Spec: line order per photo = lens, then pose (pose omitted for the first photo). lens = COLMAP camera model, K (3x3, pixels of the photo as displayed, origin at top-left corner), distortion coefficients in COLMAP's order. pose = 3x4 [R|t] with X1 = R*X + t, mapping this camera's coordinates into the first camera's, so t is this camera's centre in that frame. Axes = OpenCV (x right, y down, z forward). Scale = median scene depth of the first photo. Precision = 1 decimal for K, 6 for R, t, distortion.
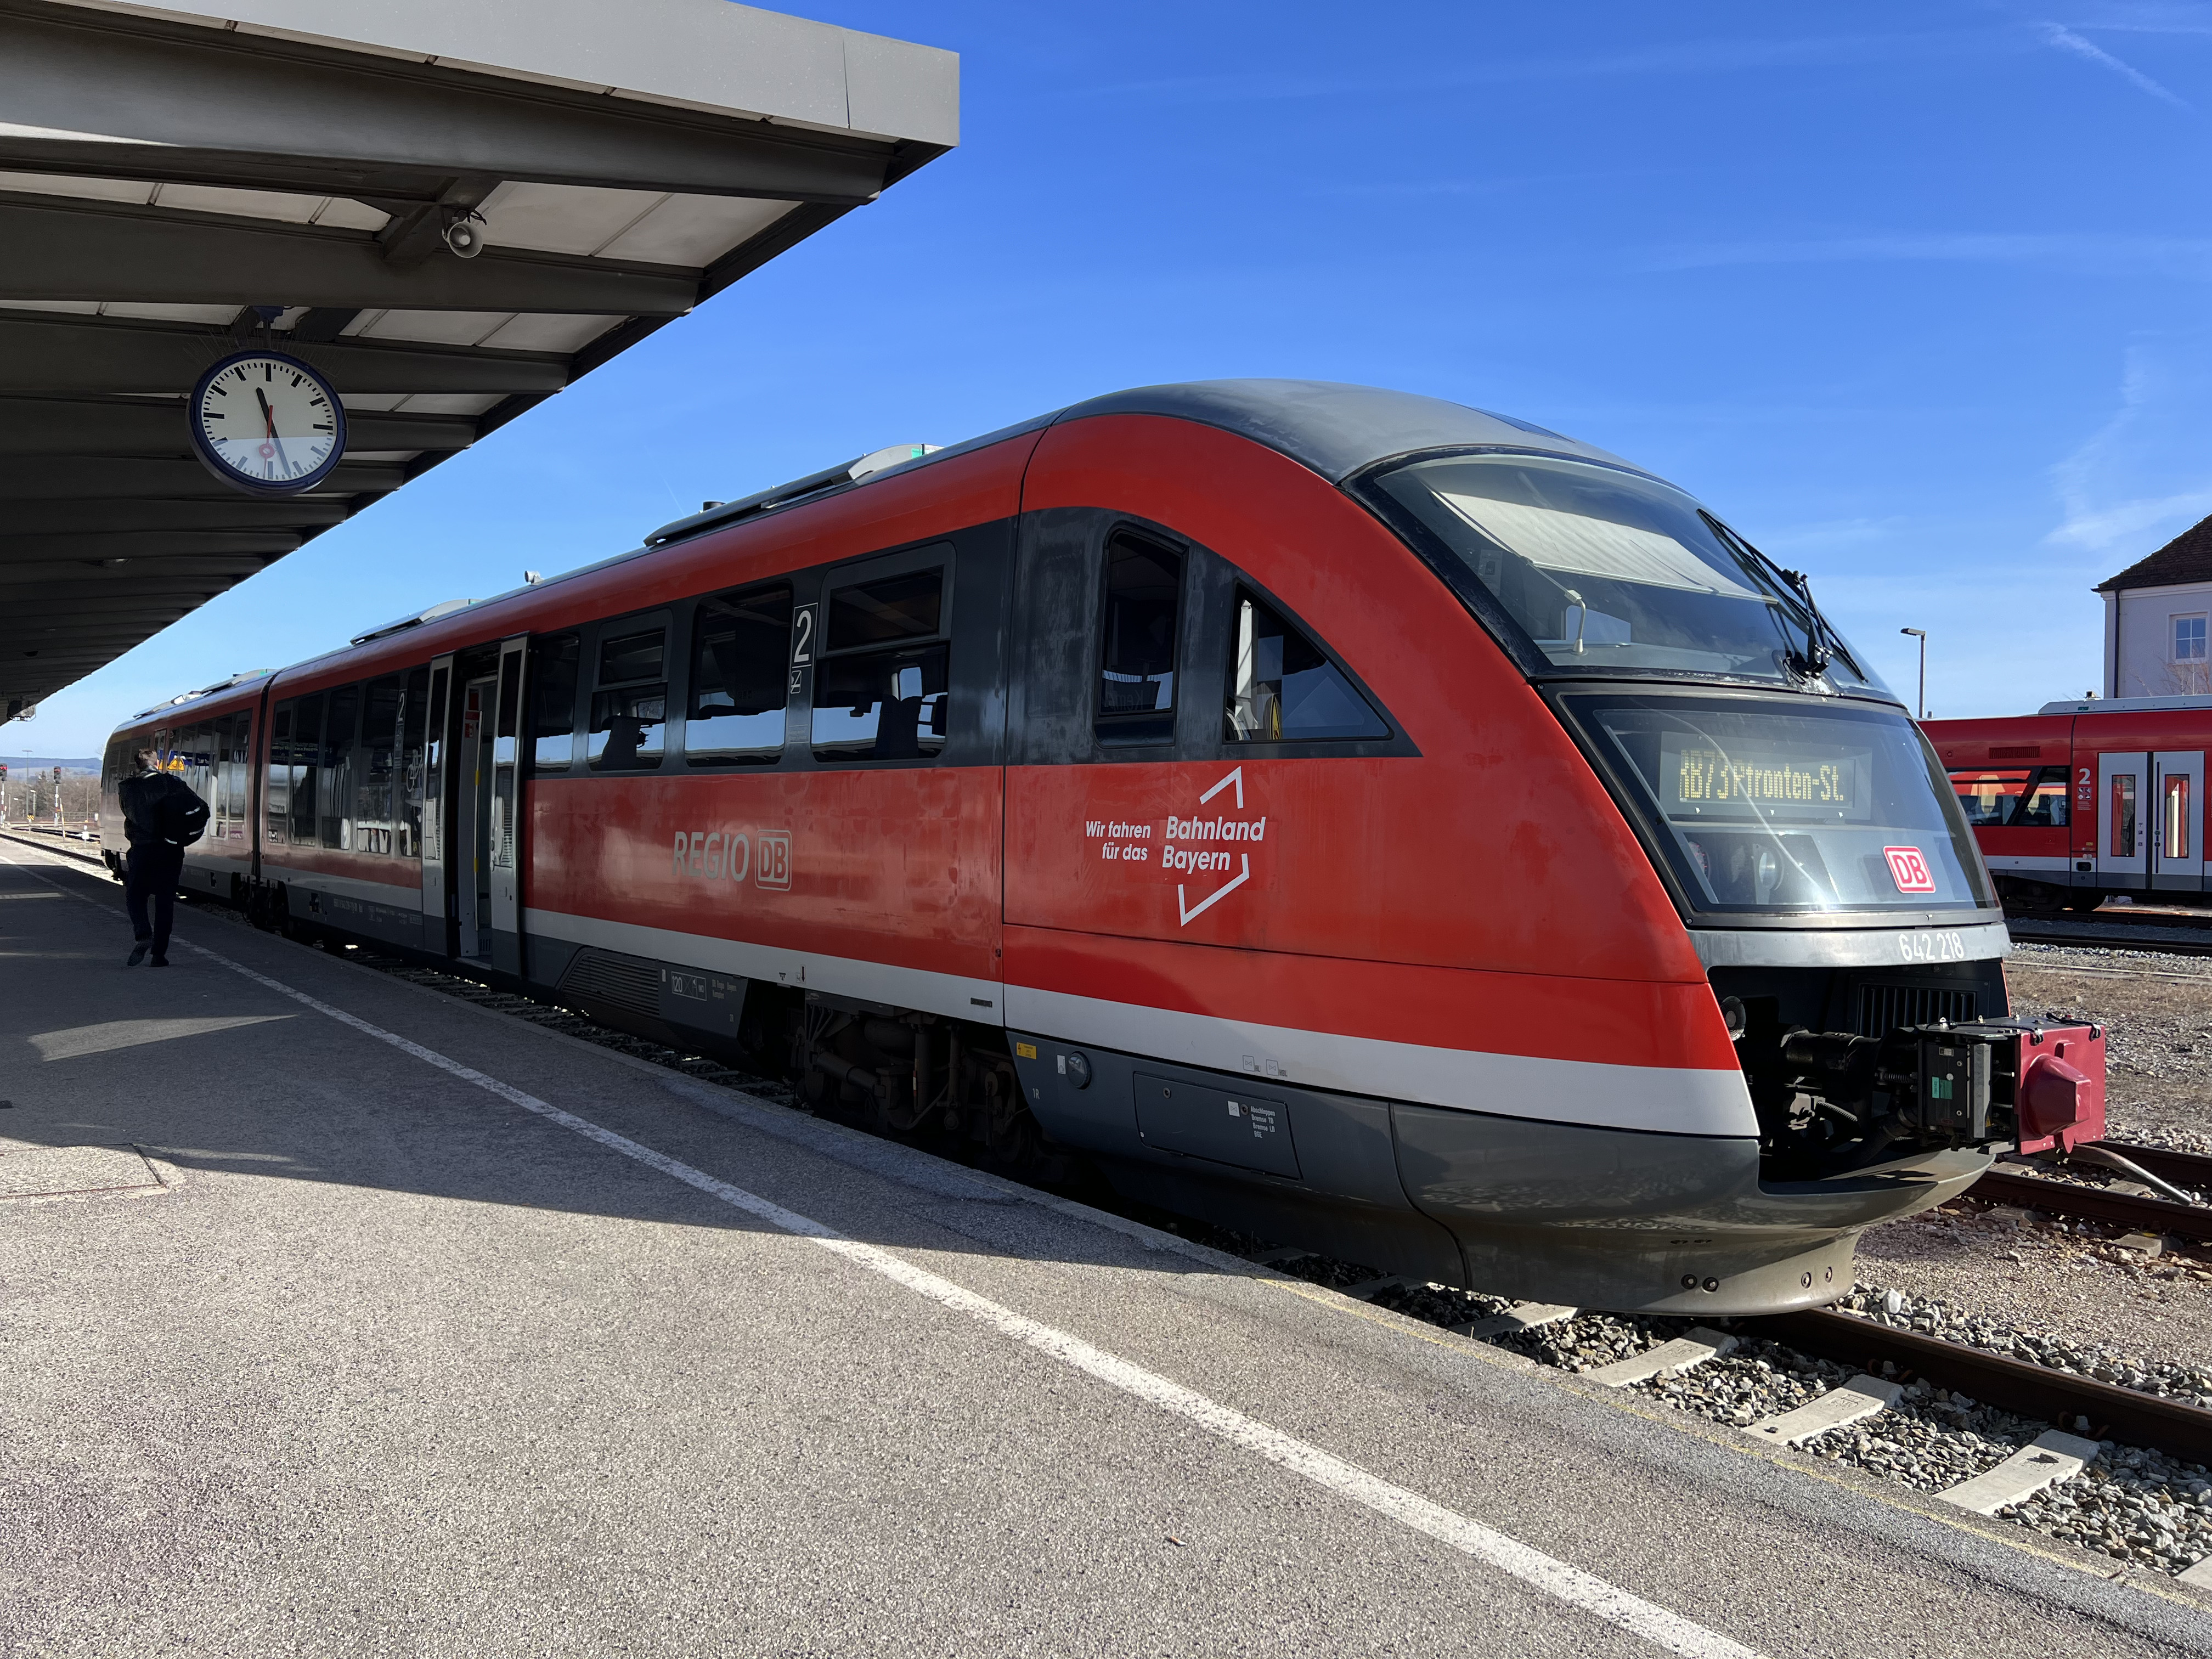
lens RADIAL K [[1662.2, 0, 1114.3], [0, 1662.2, 815.4], [0, 0, 1]] dist [0.075887, -0.088811]
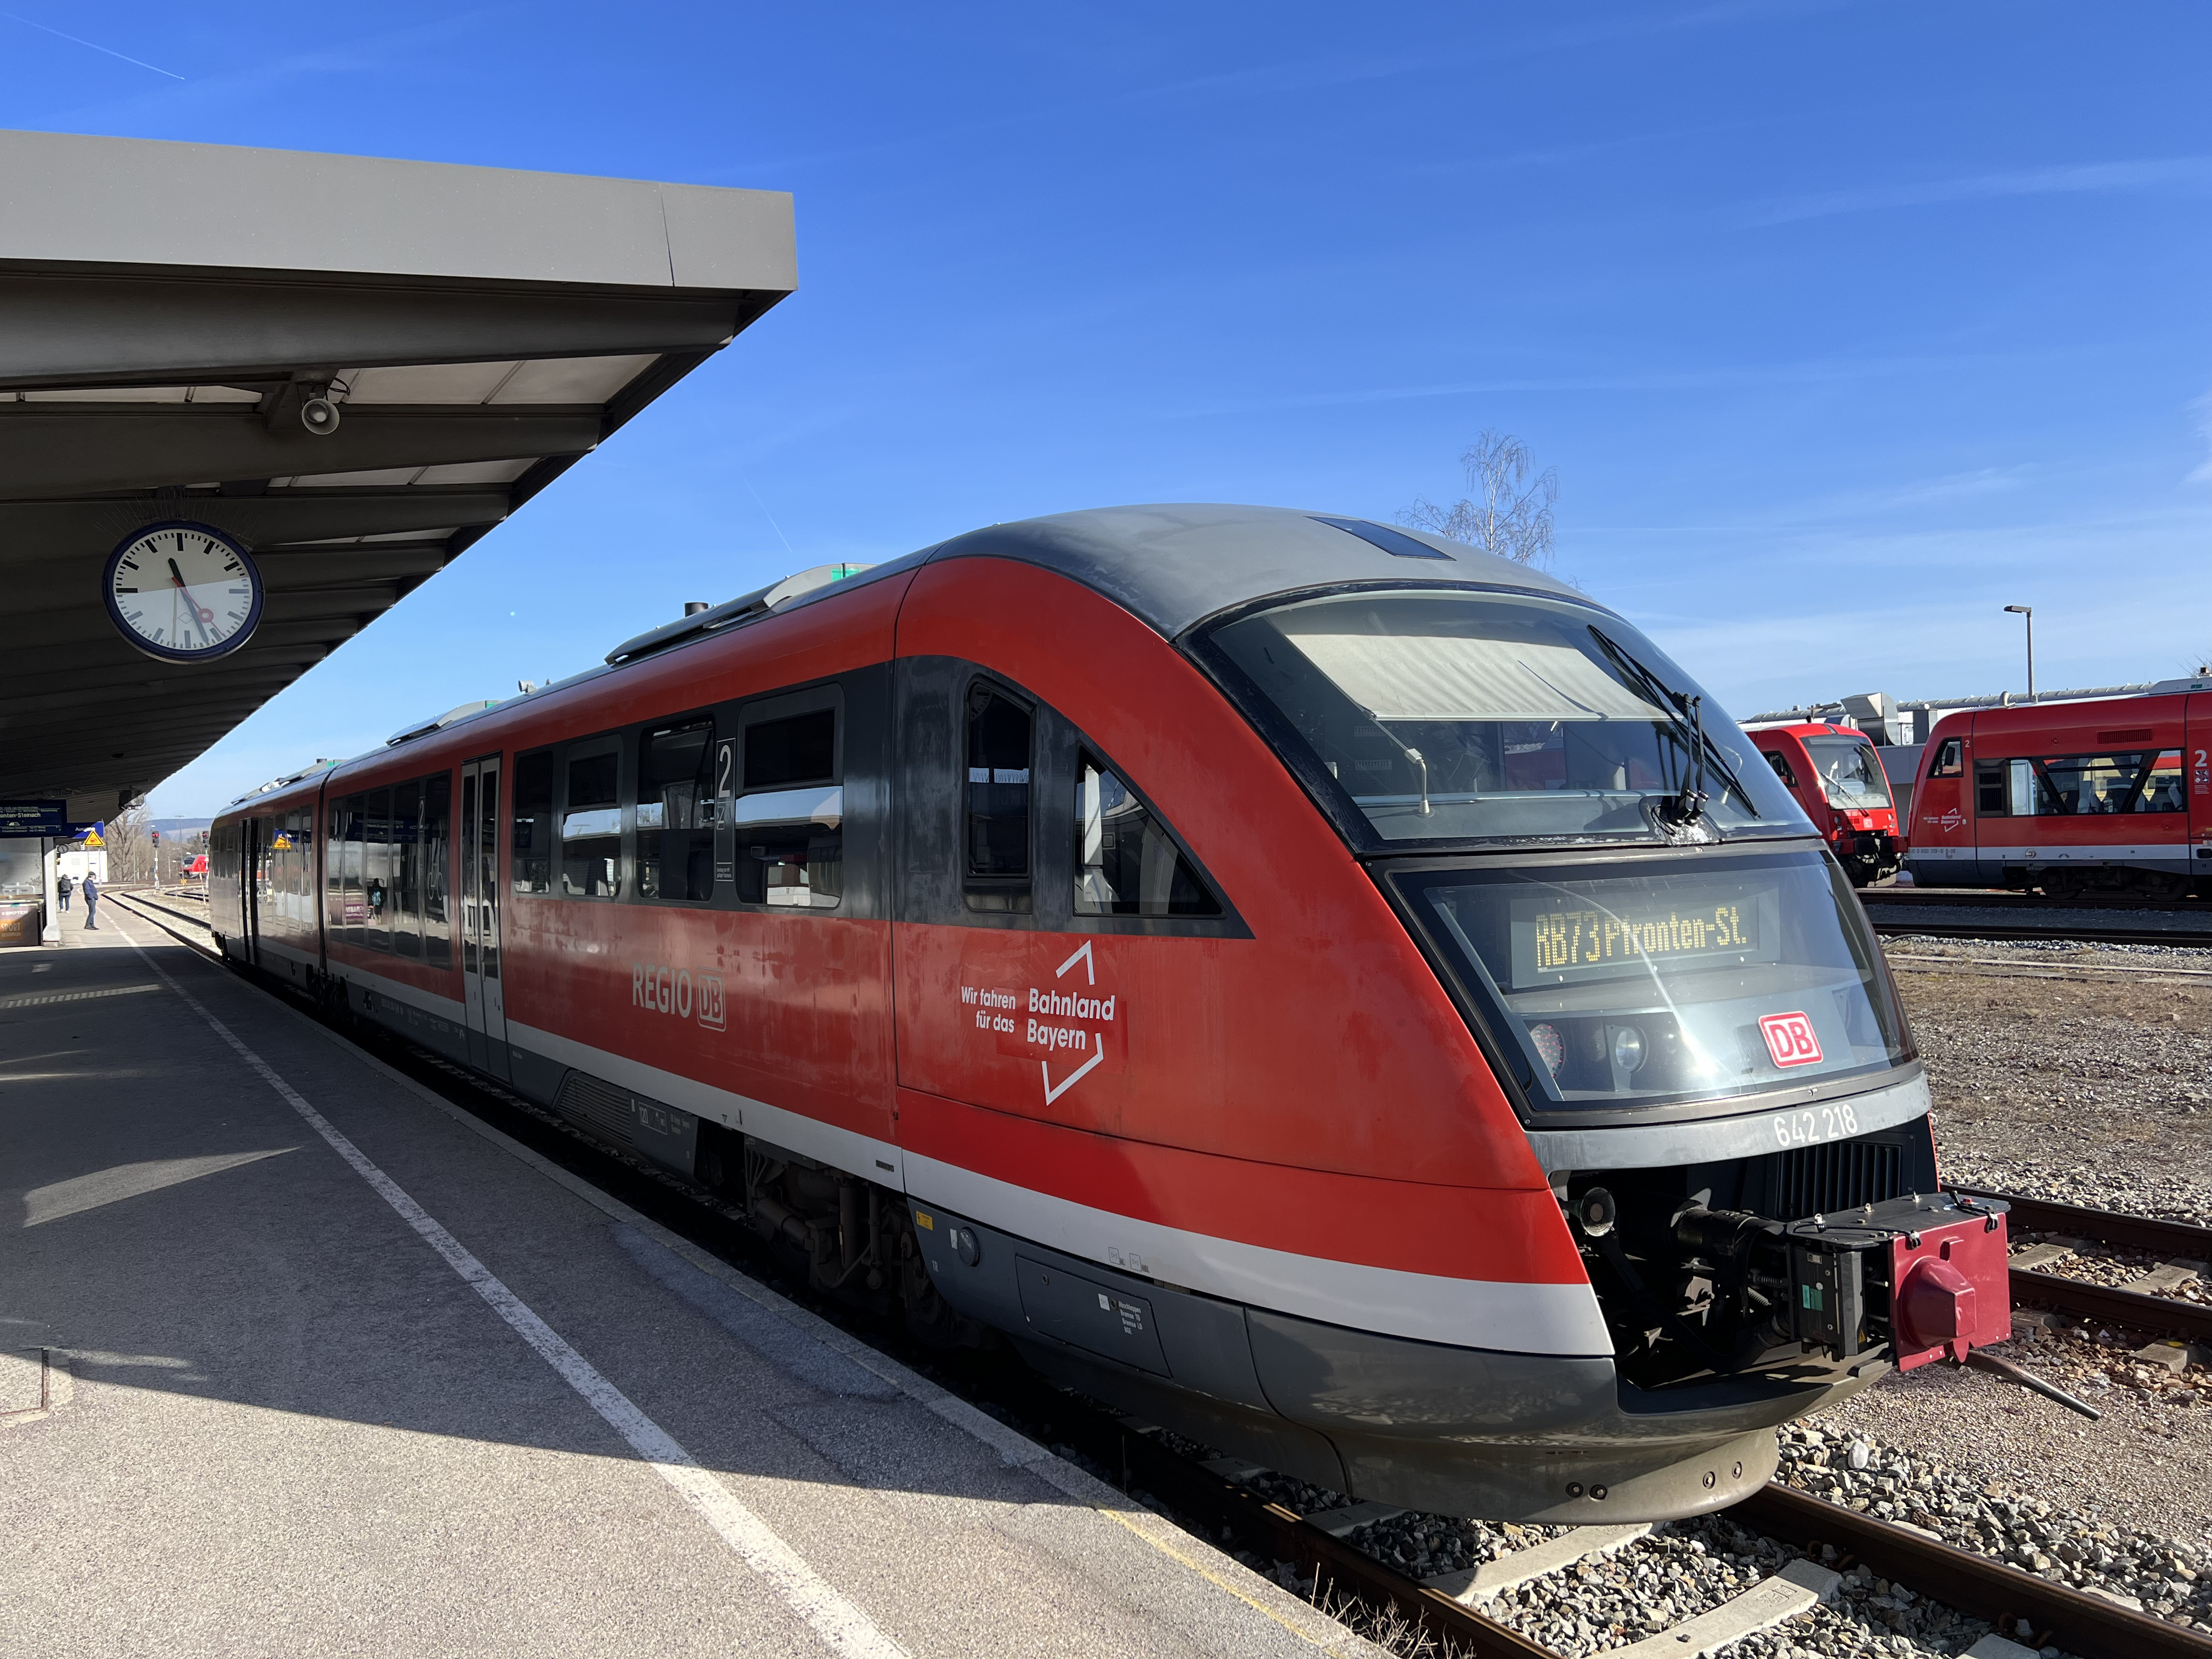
lens RADIAL K [[1662.2, 0, 1112.9], [0, 1662.2, 840.9], [0, 0, 1]] dist [0.075887, -0.088811]
pose [[0.996156, -0.052294, -0.070280, 0.152785], [0.053078, 0.998547, 0.009346, -0.091117], [0.069689, -0.013040, 0.997484, 0.053766]]
